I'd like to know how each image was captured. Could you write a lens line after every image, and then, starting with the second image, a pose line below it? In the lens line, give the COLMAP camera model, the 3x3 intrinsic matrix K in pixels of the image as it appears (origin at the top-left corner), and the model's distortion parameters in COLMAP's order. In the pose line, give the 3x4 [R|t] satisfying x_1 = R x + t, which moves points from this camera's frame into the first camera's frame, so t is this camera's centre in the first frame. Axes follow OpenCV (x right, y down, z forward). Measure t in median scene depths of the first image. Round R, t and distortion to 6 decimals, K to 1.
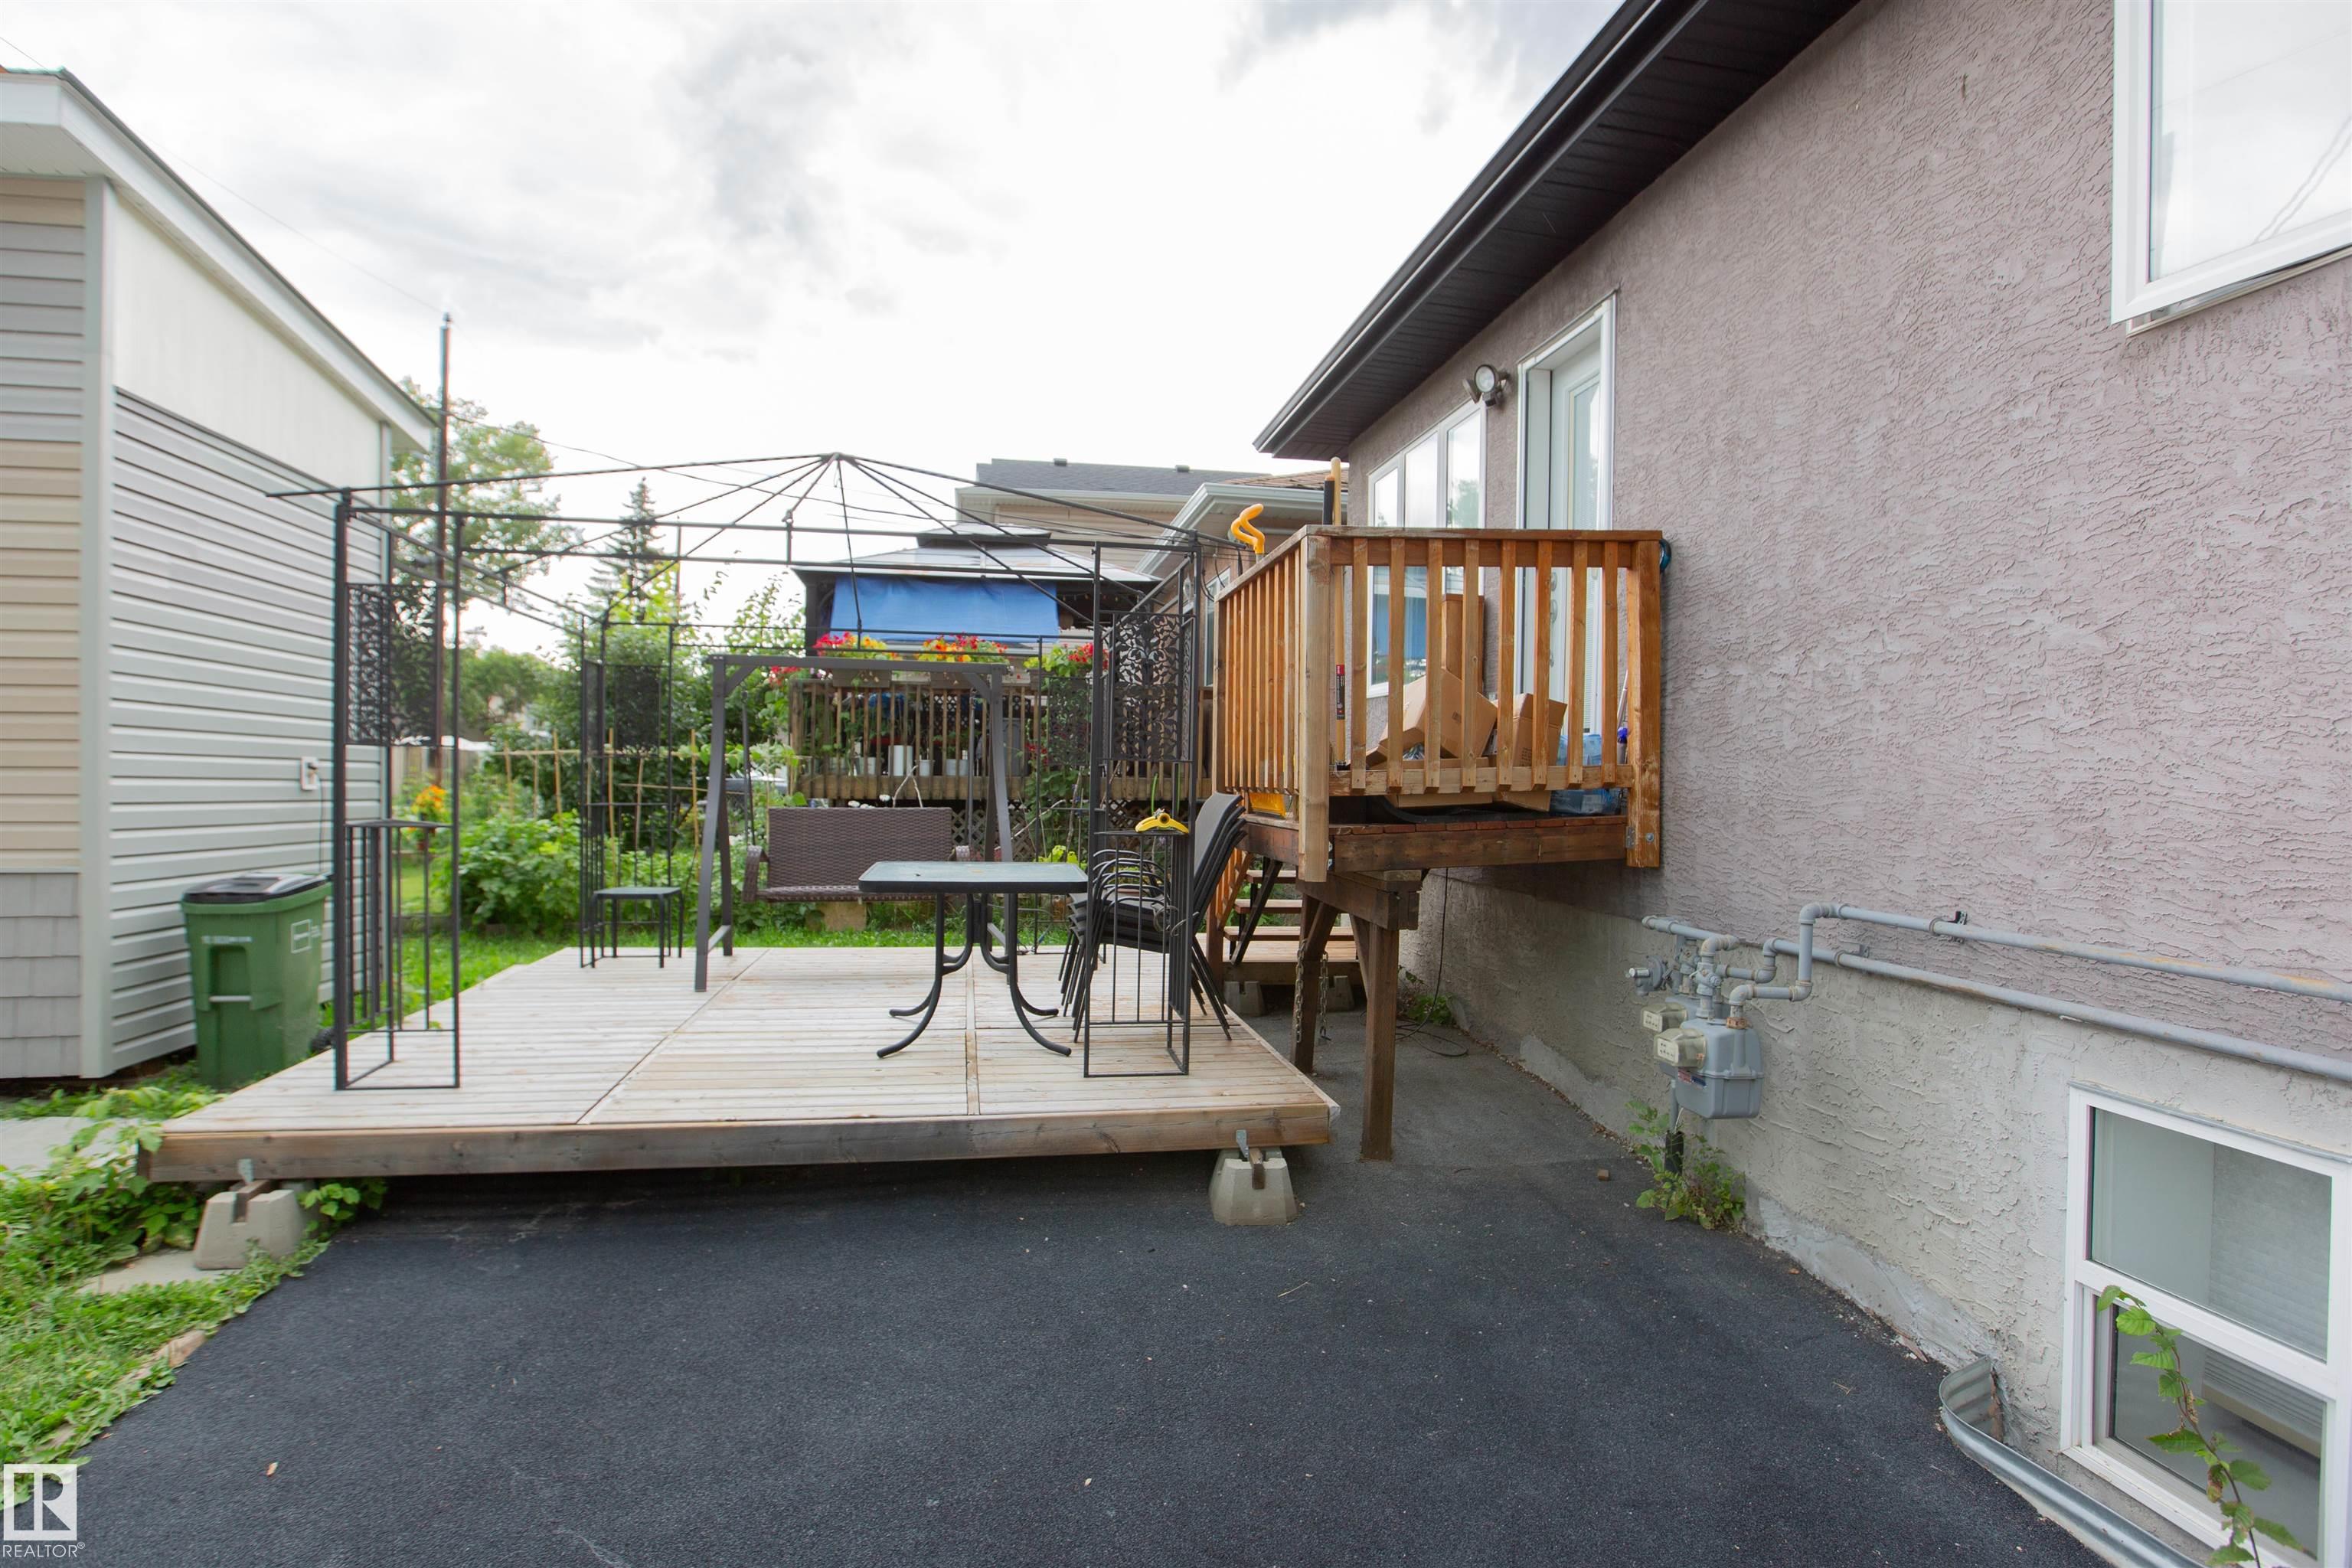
lens RADIAL K [[1139.2, 0, 1164.2], [0, 1139.2, 781.9], [0, 0, 1]] dist [-0.050548, 0.020472]
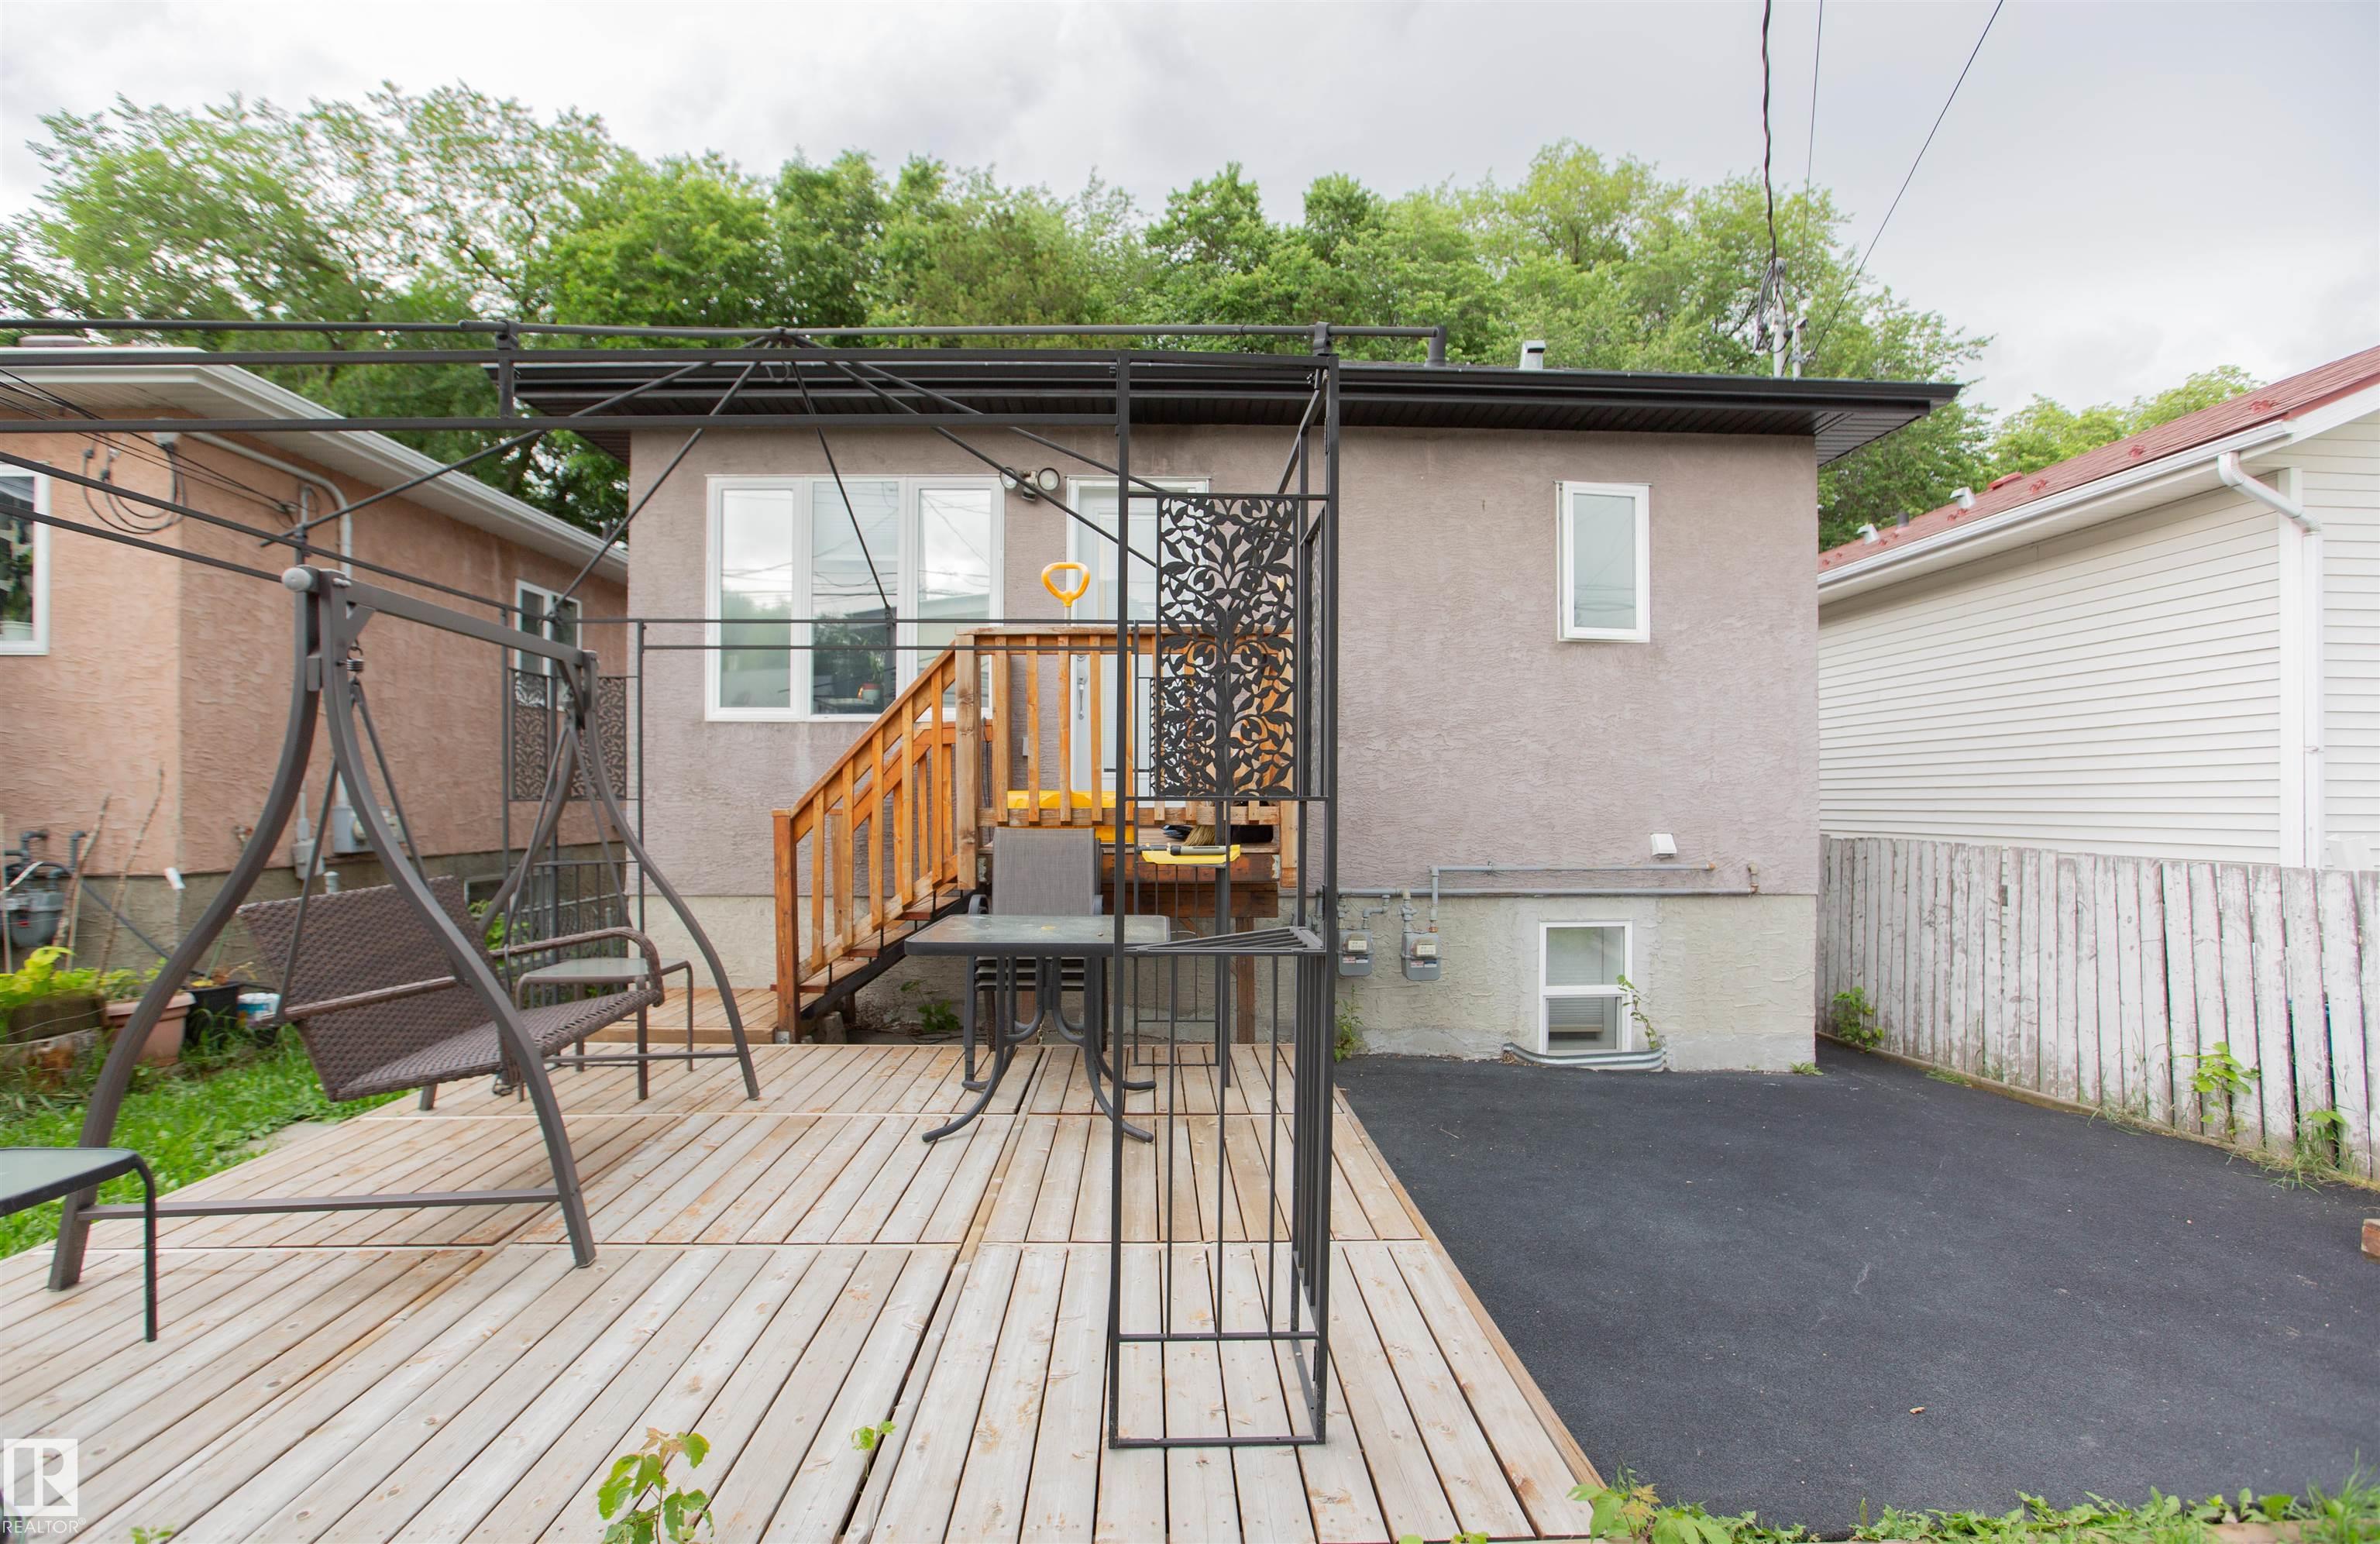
lens RADIAL K [[1158.7, 0, 1160.3], [0, 1158.7, 781.8], [0, 0, 1]] dist [-0.061829, 0.032085]
pose [[0.145426, -0.005141, 0.989356, -1.216633], [0.007530, 0.999963, 0.004089, -0.044313], [-0.989340, 0.006855, 0.145459, 0.914114]]
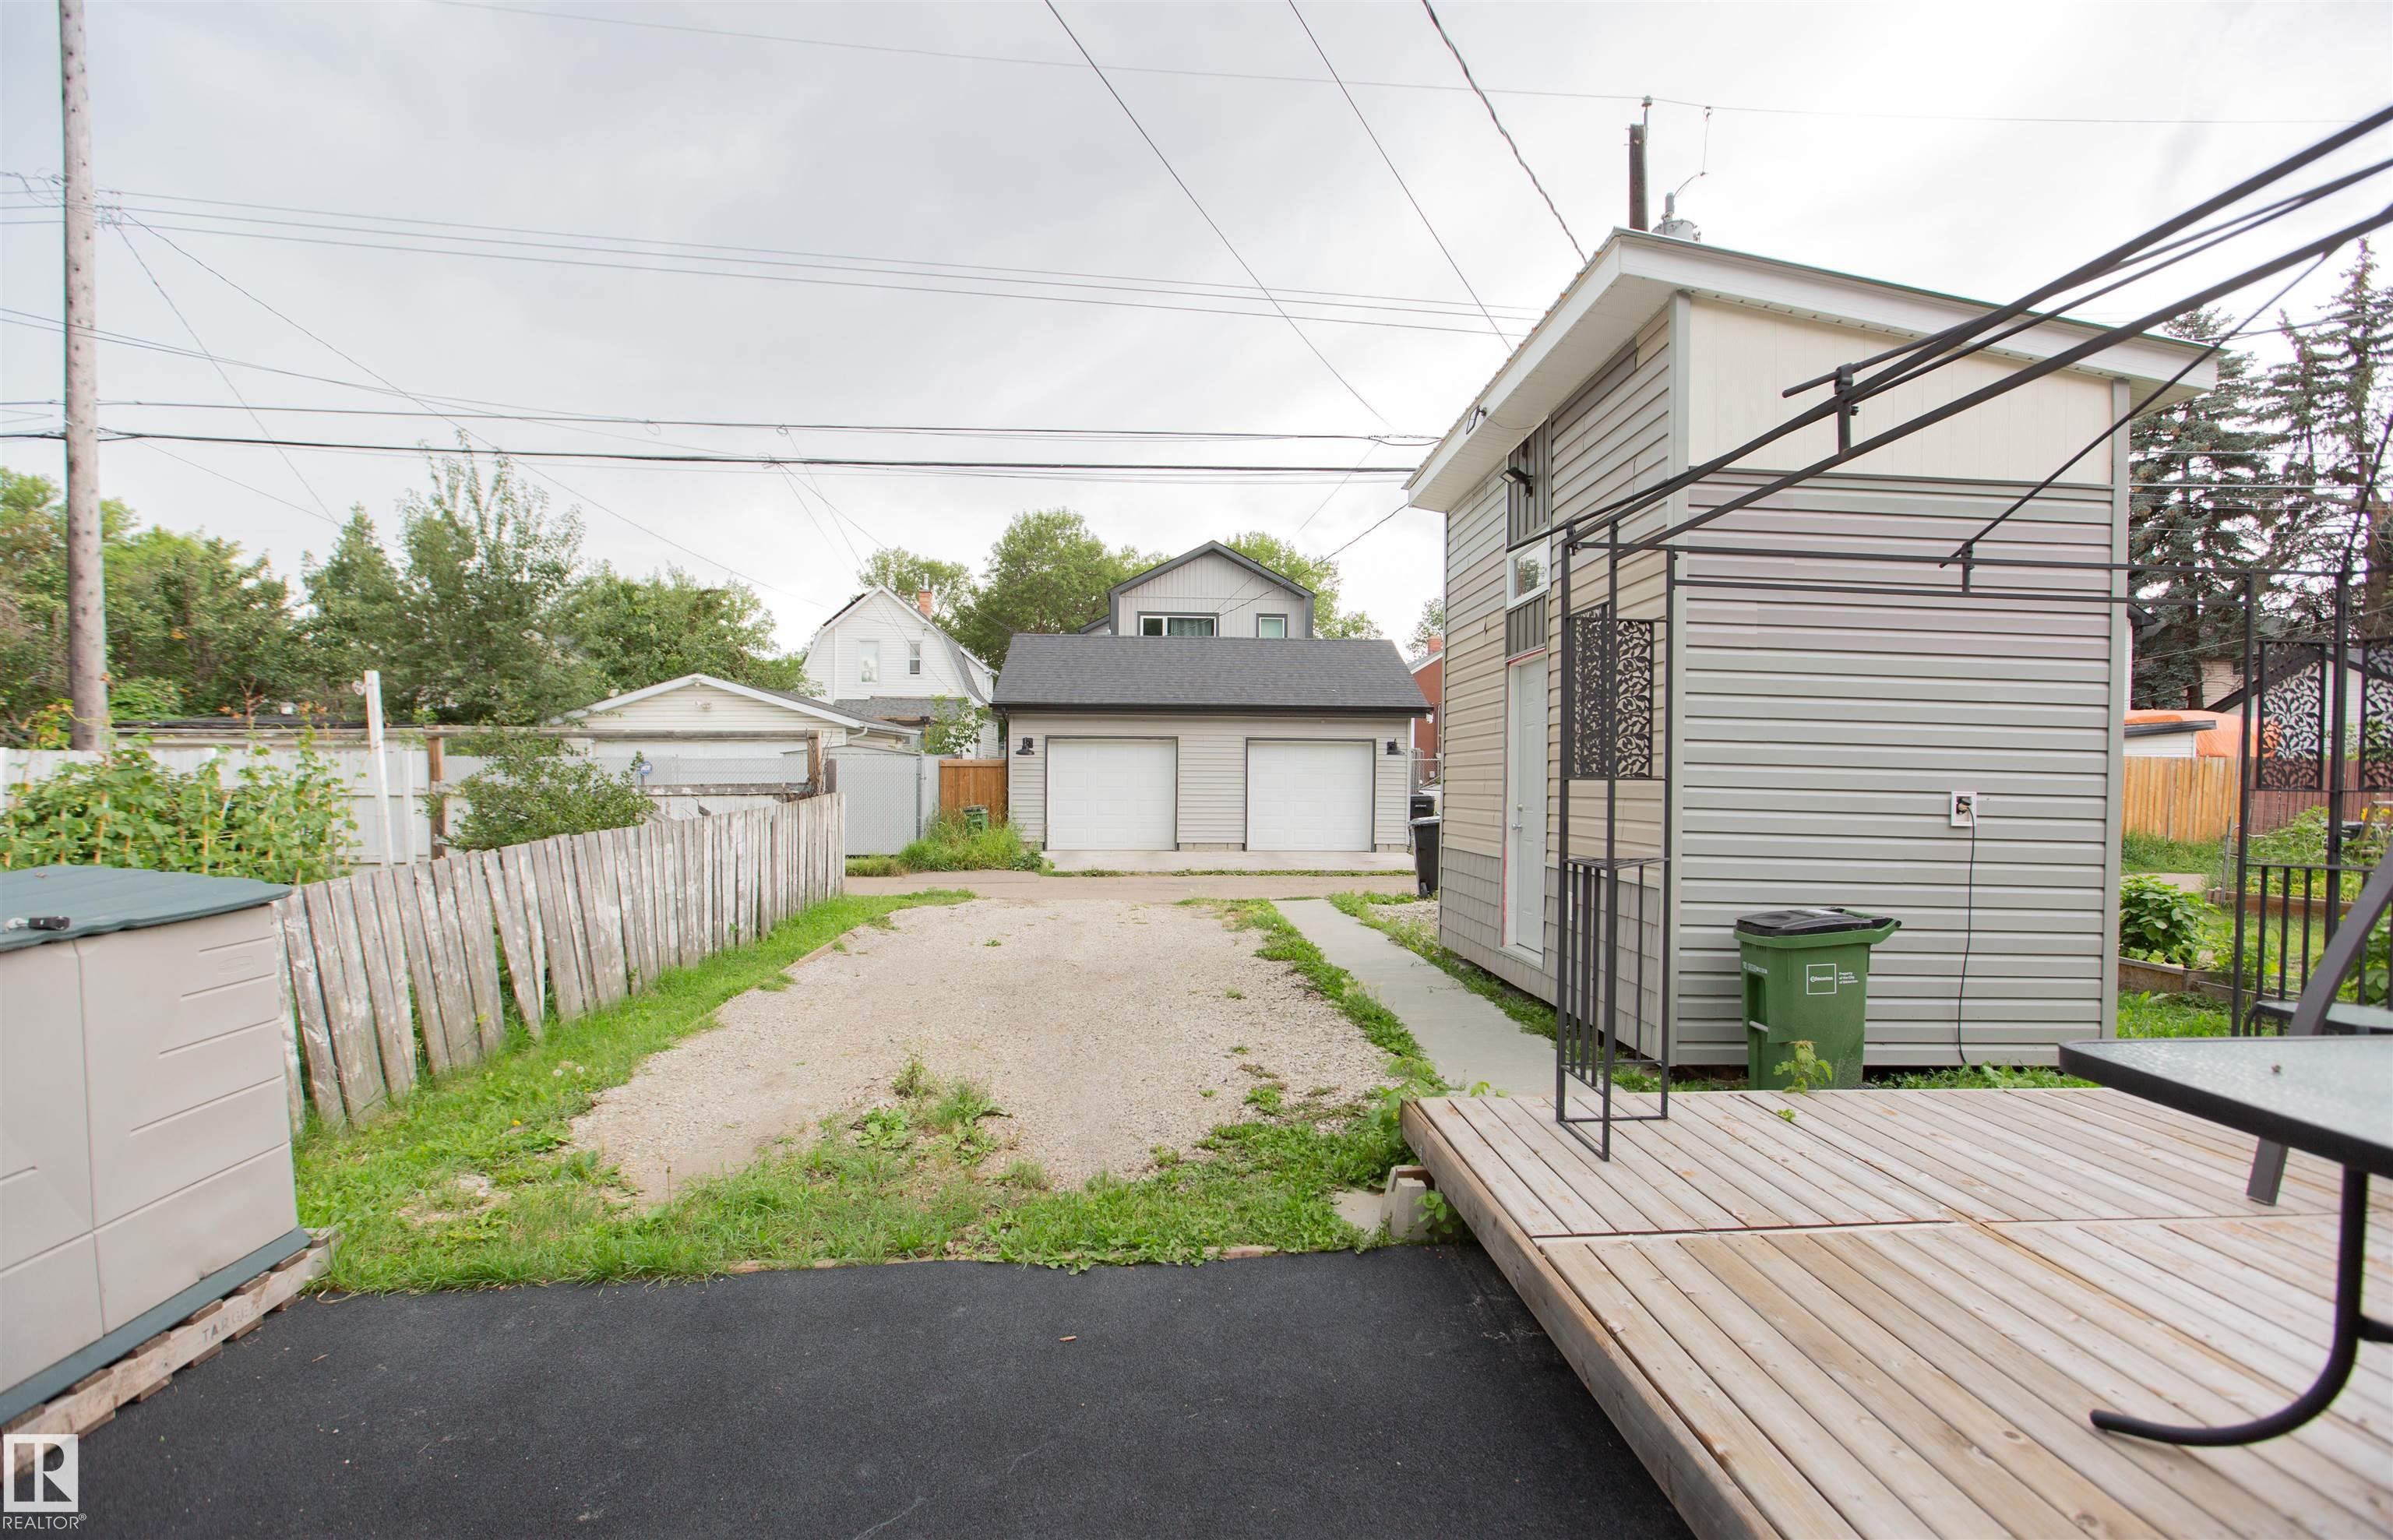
lens RADIAL K [[1106.2, 0, 1211.7], [0, 1106.2, 786.4], [0, 0, 1]] dist [-0.057775, 0.025340]
pose [[-0.112759, -0.005477, -0.993607, 0.251784], [-0.022780, 0.999736, -0.002926, -0.014149], [0.993361, 0.022305, -0.112854, 0.726799]]
